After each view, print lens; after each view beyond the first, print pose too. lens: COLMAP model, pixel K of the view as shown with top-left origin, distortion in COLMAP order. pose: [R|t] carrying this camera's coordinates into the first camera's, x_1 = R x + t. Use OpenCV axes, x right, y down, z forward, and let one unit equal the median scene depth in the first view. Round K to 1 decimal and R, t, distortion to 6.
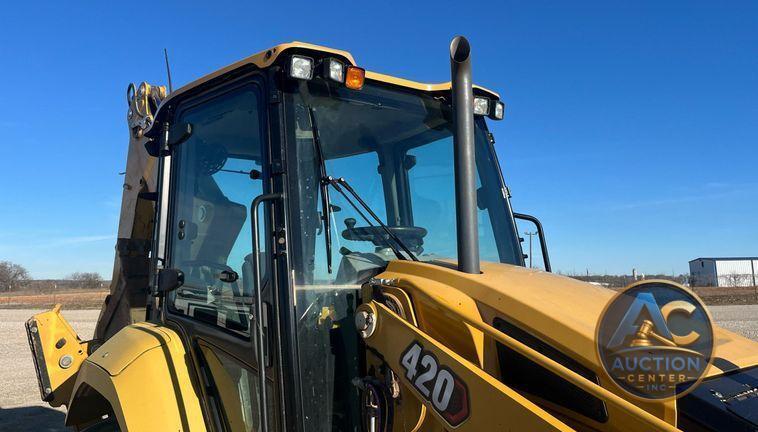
lens RADIAL K [[616.4, 0, 339.9], [0, 616.4, 159.7], [0, 0, 1]] dist [0.019719, -0.003371]
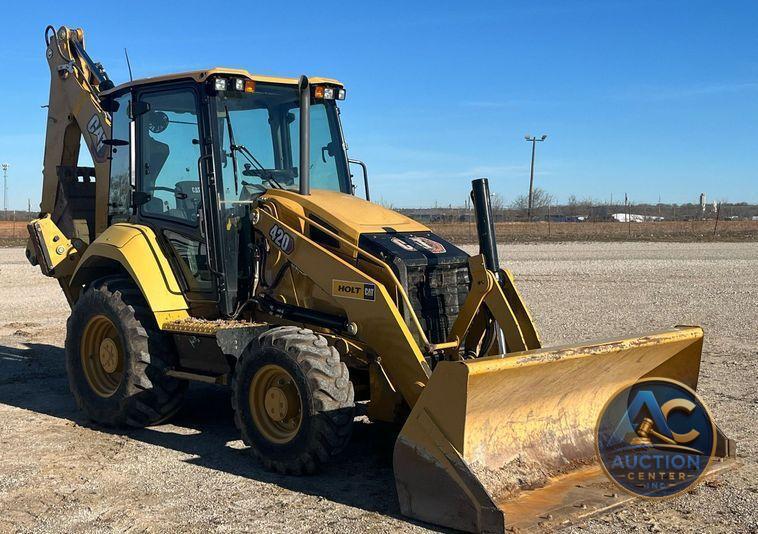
lens RADIAL K [[1058.1, 0, 343.5], [0, 1058.1, 265.3], [0, 0, 1]] dist [0.128481, -0.066113]
pose [[0.994698, 0.000176, 0.102840, -0.024868], [-0.025011, 0.970389, 0.240250, -0.414838], [-0.099753, -0.241548, 0.965248, -2.331600]]
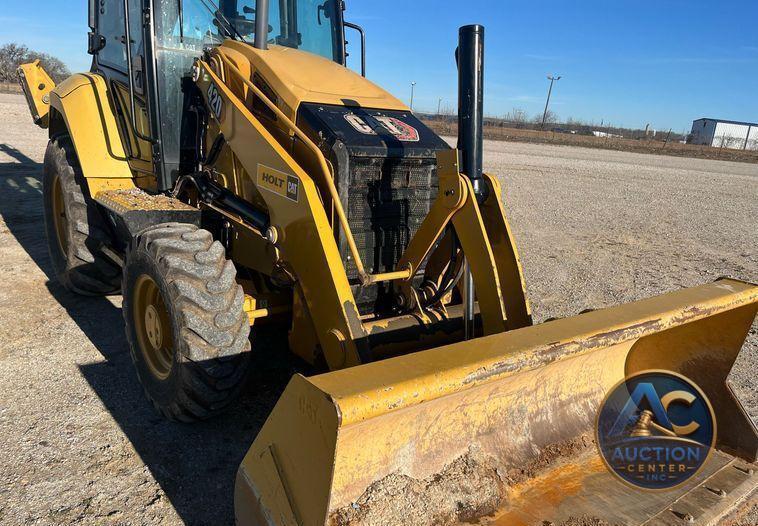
lens RADIAL K [[576.8, 0, 377.8], [0, 576.8, 280.6], [0, 0, 1]] dist [0.068167, -0.101977]
pose [[0.995031, 0.093249, 0.034889, 0.485299], [-0.098820, 0.882277, 0.460242, -0.016914], [0.012136, -0.461403, 0.887108, -0.615006]]
